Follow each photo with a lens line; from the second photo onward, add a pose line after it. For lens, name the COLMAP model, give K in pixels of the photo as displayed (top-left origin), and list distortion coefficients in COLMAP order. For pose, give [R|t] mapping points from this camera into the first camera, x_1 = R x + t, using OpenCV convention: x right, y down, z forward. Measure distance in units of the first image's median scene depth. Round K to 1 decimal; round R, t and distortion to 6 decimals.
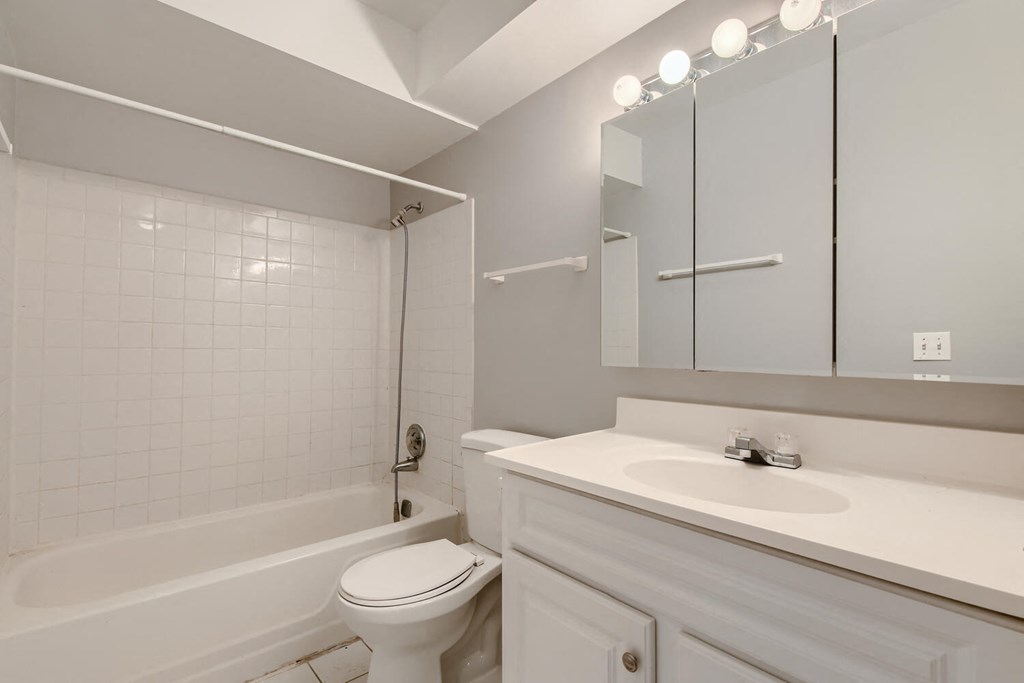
lens RADIAL K [[472.2, 0, 515.1], [0, 472.2, 343.1], [0, 0, 1]] dist [0.017130, -0.005248]
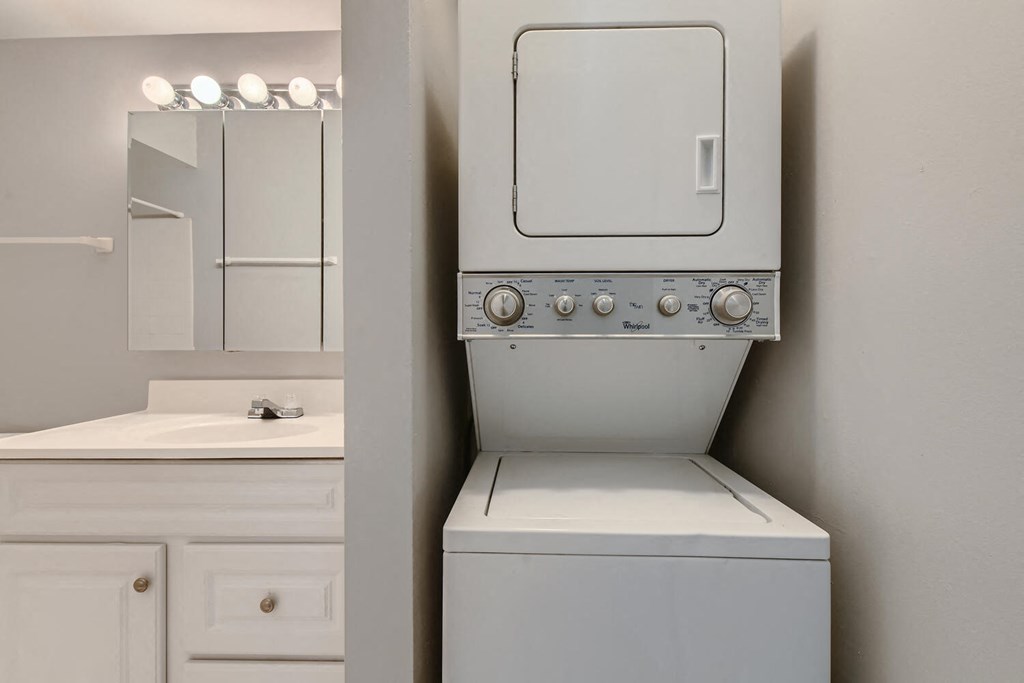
lens RADIAL K [[472.2, 0, 514.3], [0, 472.2, 336.6], [0, 0, 1]] dist [0.017130, -0.005248]
pose [[0.681915, -0.000806, 0.731431, -0.002110], [-0.006383, 0.999955, 0.007053, 0.007002], [-0.731404, -0.009478, 0.681879, -0.350445]]
